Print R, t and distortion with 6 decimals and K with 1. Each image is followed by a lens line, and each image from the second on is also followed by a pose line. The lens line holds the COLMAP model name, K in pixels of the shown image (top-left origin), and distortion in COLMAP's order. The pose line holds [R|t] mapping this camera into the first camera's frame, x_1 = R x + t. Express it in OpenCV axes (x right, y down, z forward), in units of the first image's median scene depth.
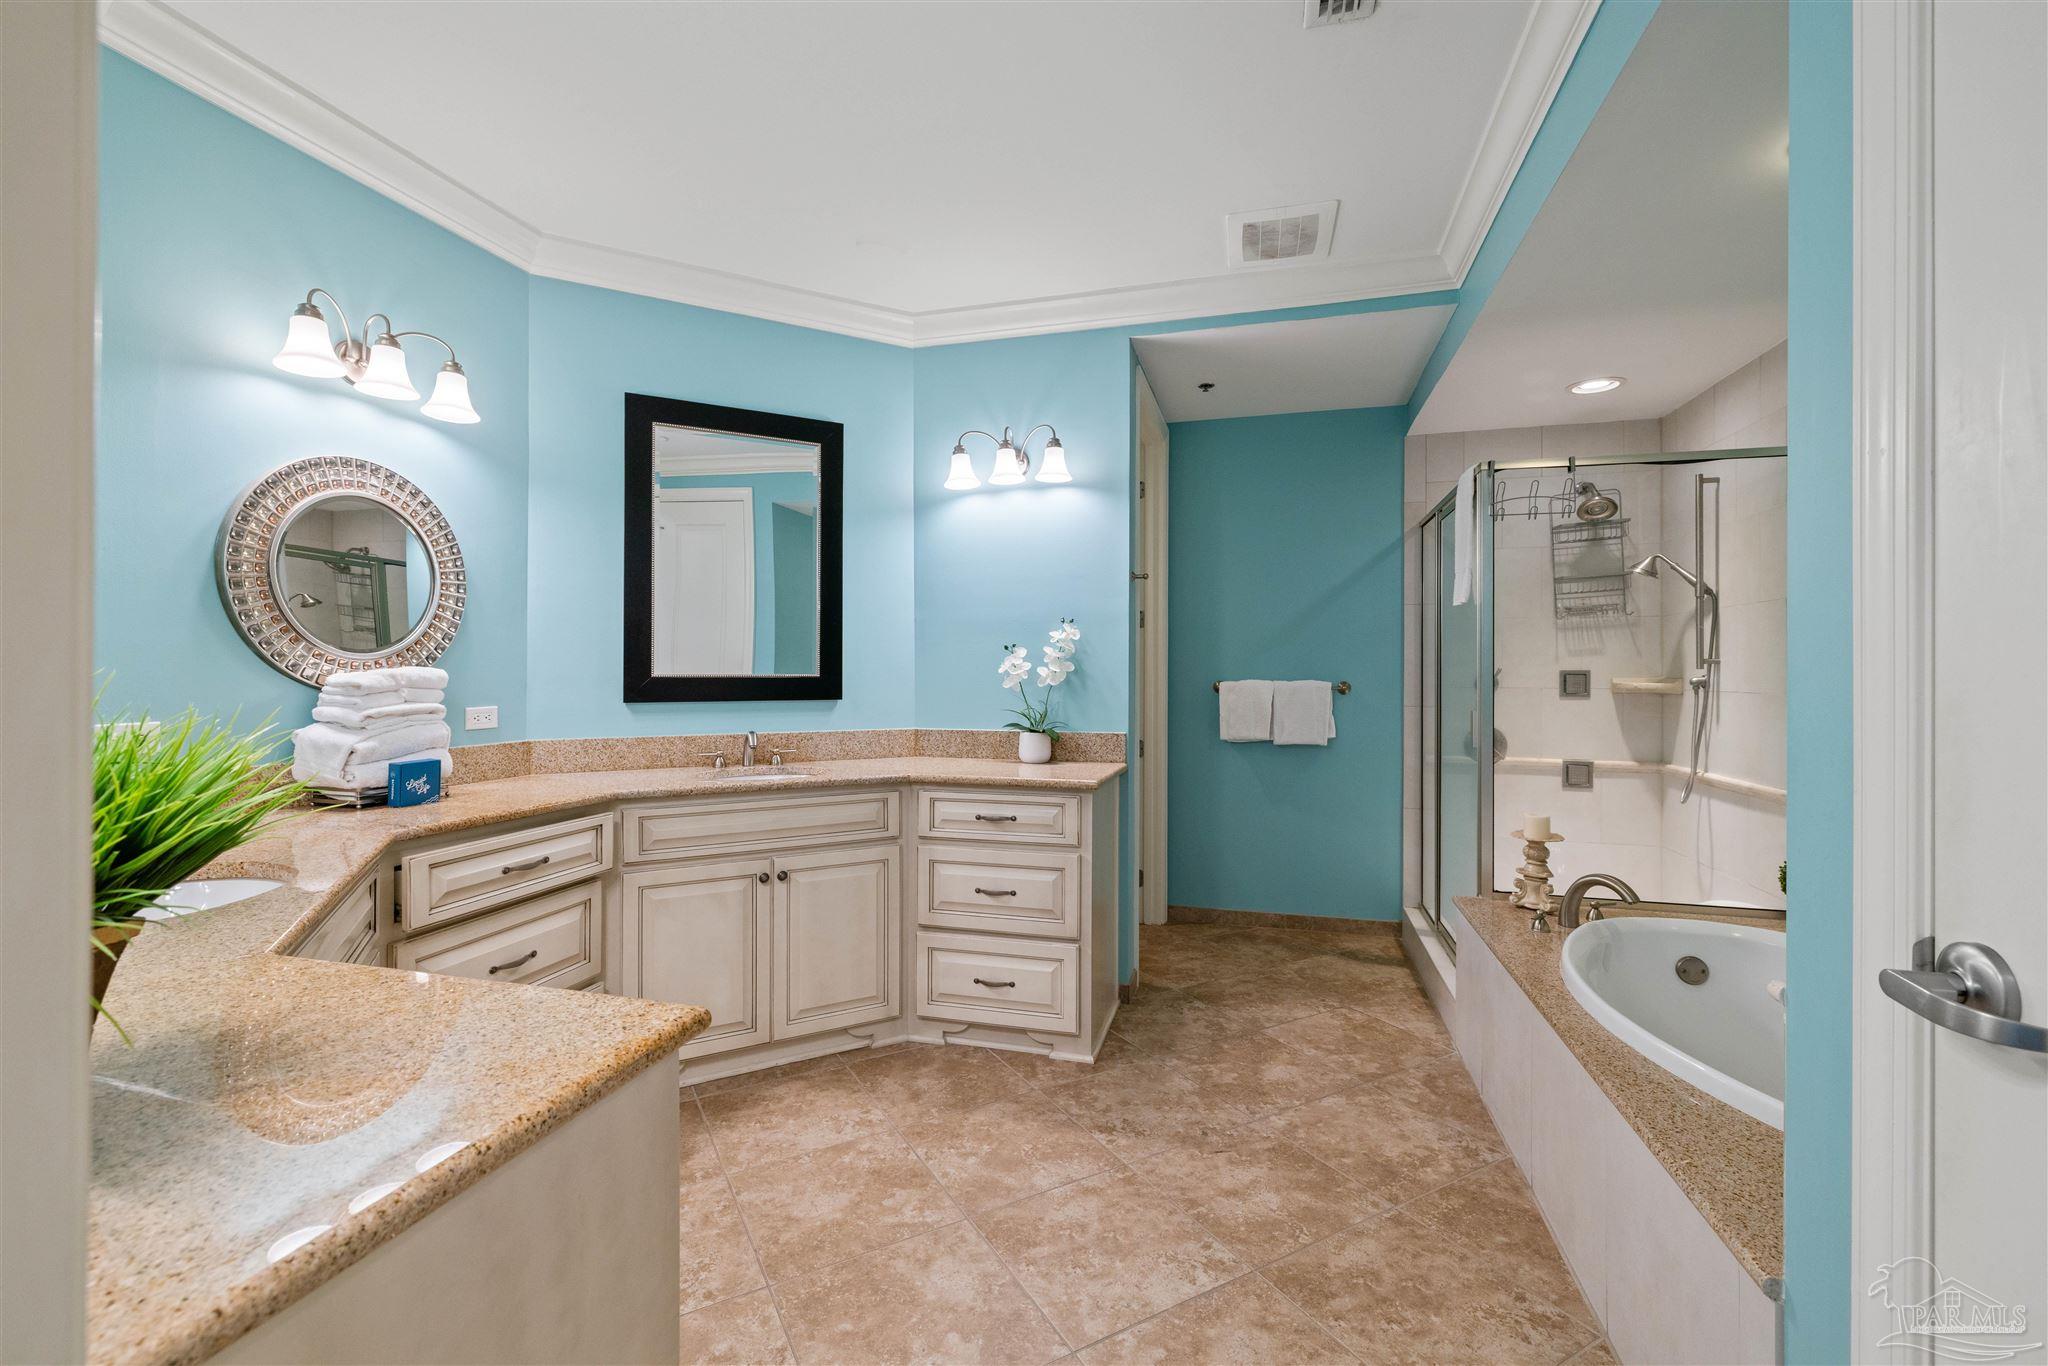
lens RADIAL K [[861.1, 0, 1014.2], [0, 861.1, 673.8], [0, 0, 1]] dist [-0.000372, 0.000622]
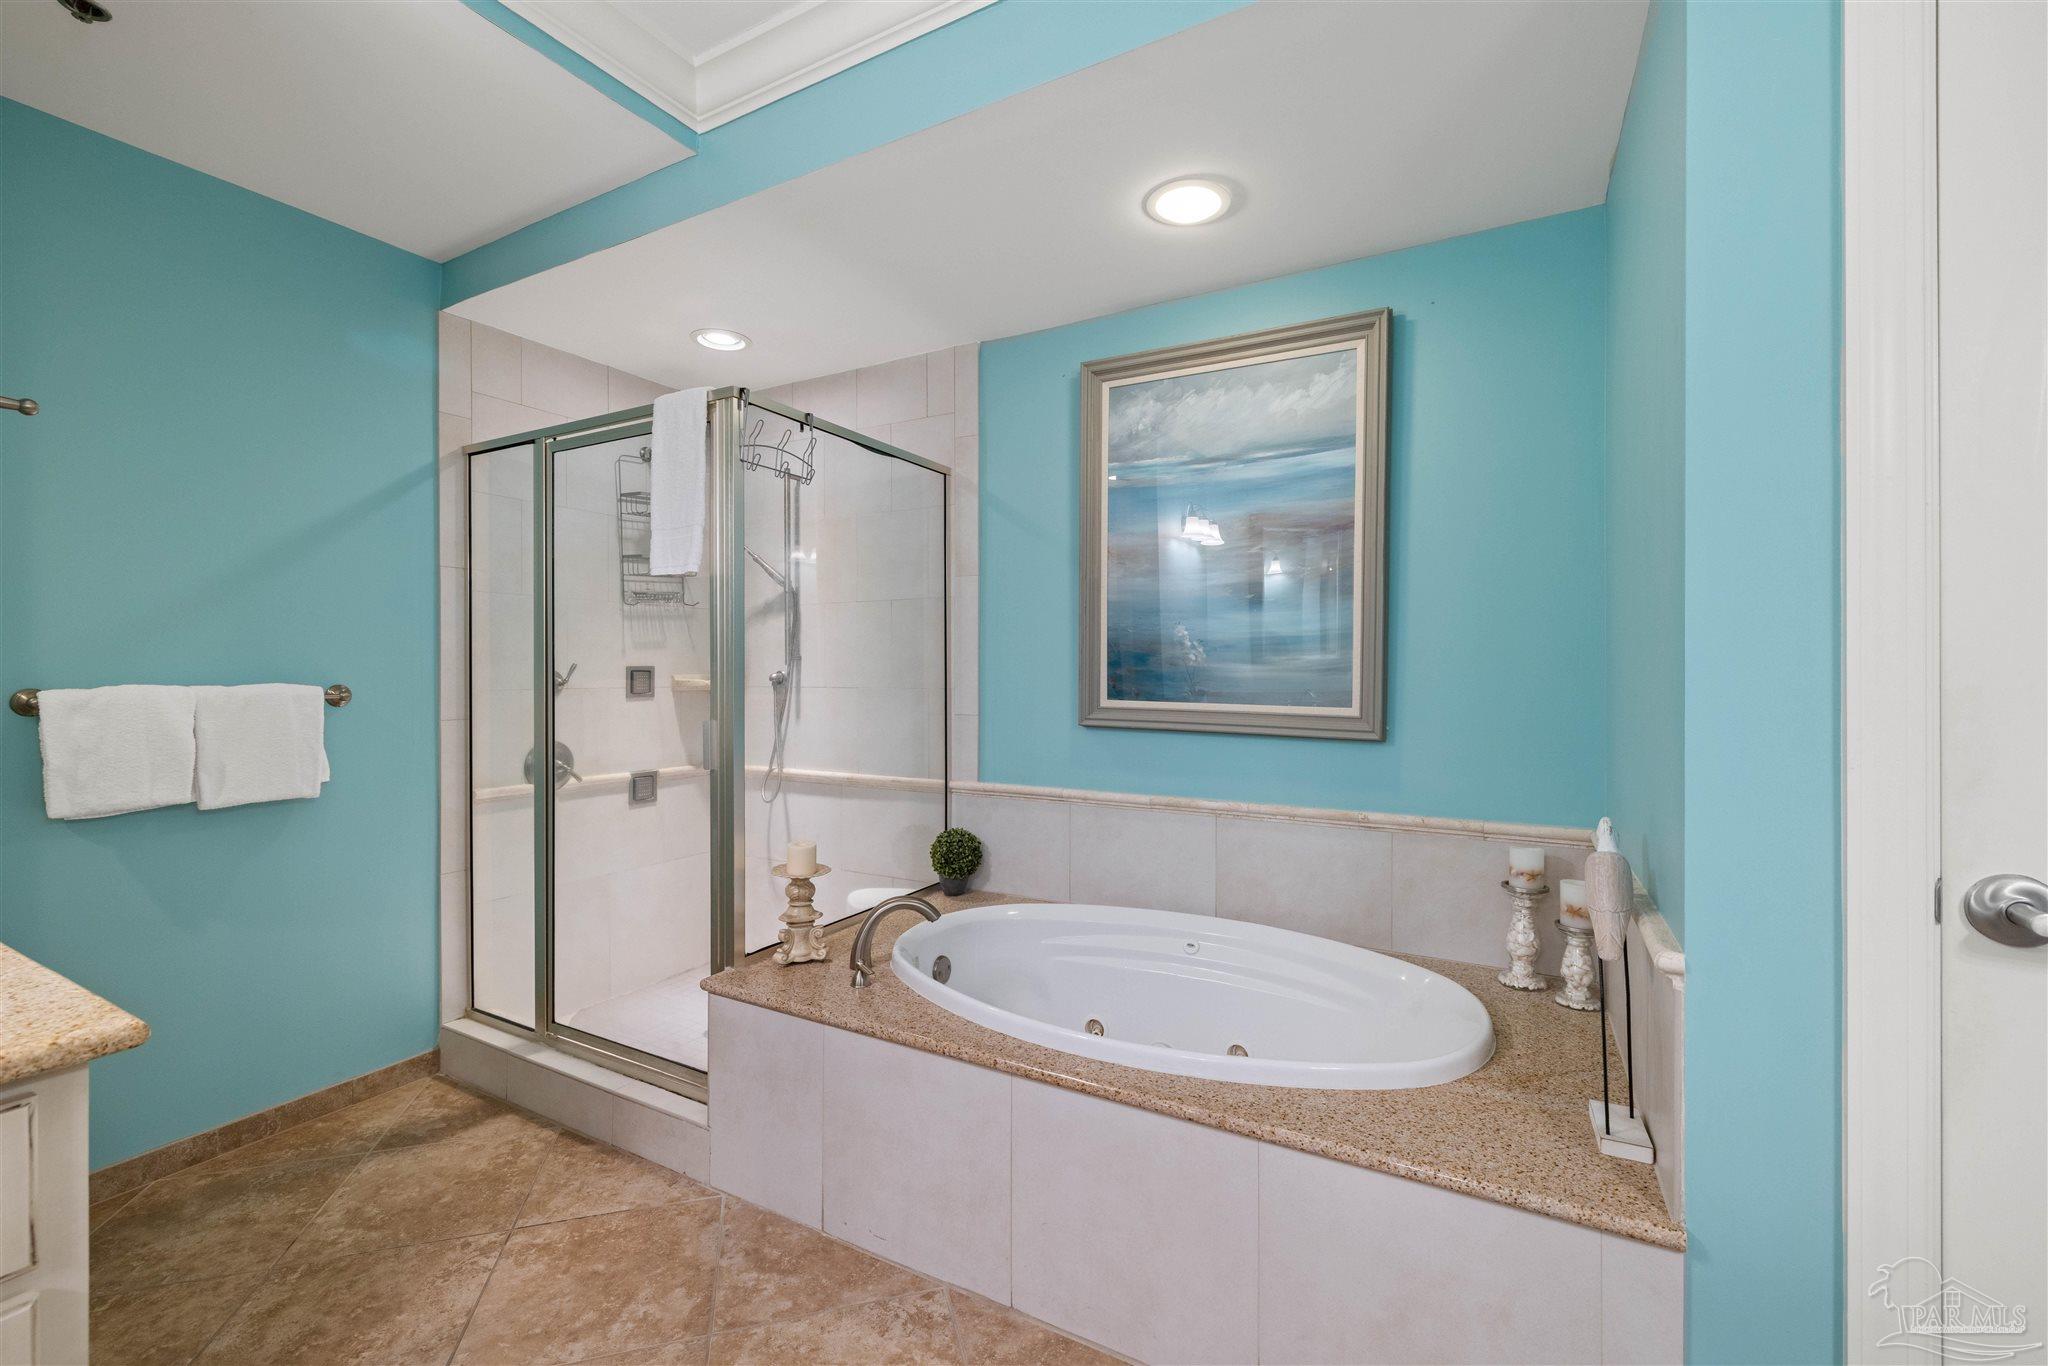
lens RADIAL K [[861.1, 0, 1023.5], [0, 861.1, 675.4], [0, 0, 1]] dist [-0.000372, 0.000622]
pose [[0.221557, -0.009745, 0.975099, -0.097288], [0.003646, 0.999951, 0.009165, -0.001334], [-0.975141, 0.001525, 0.221582, 0.446576]]
